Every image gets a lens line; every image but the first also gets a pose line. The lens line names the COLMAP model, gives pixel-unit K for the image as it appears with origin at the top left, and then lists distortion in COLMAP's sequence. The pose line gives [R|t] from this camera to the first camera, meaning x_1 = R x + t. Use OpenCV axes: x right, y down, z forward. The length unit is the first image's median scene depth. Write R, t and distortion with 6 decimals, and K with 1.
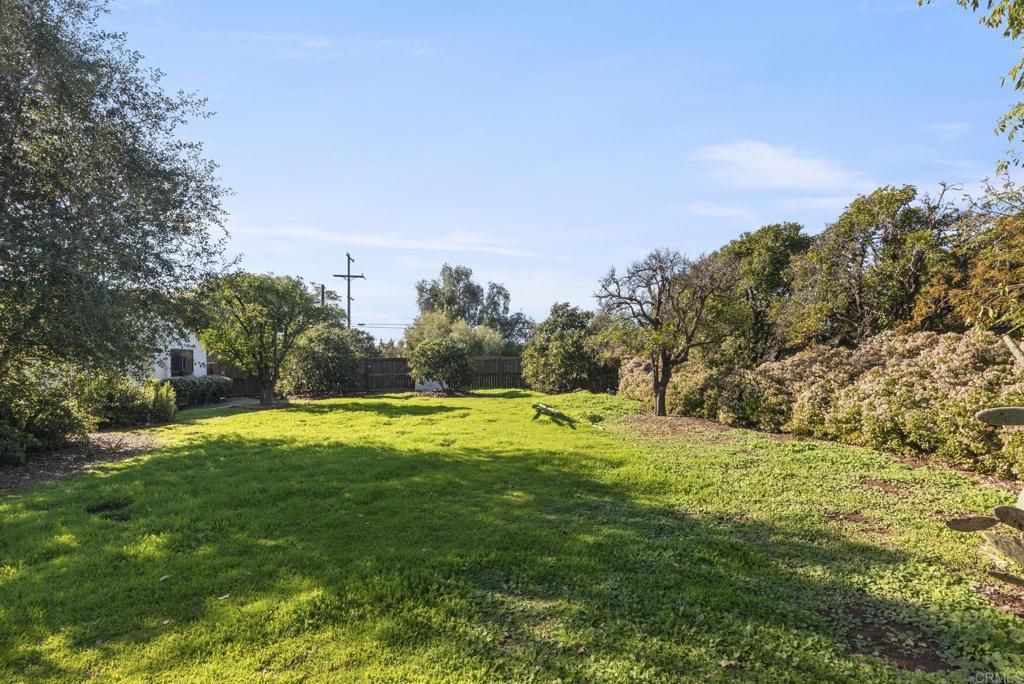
lens RADIAL K [[463.0, 0, 512.0], [0, 463.0, 342.0], [0, 0, 1]] dist [0.014859, -0.000013]
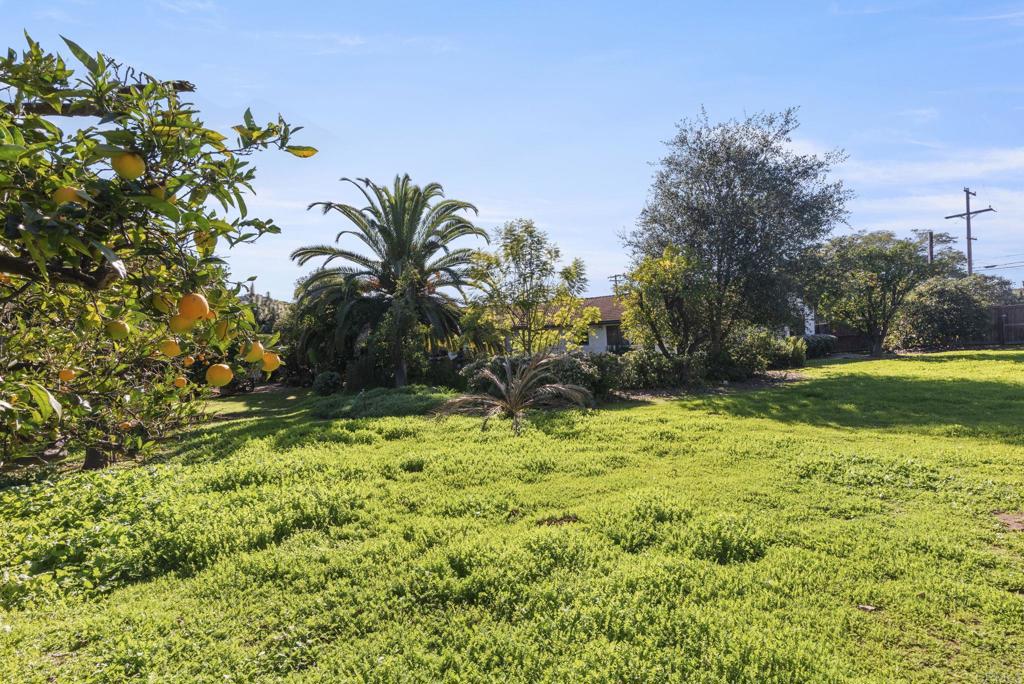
lens RADIAL K [[442.9, 0, 511.6], [0, 442.9, 368.4], [0, 0, 1]] dist [0.000079, -0.000202]
pose [[0.416719, 0.020595, -0.908802, 0.096056], [0.106582, 0.991741, 0.071346, -0.010522], [0.902765, -0.126593, 0.411083, -0.279194]]
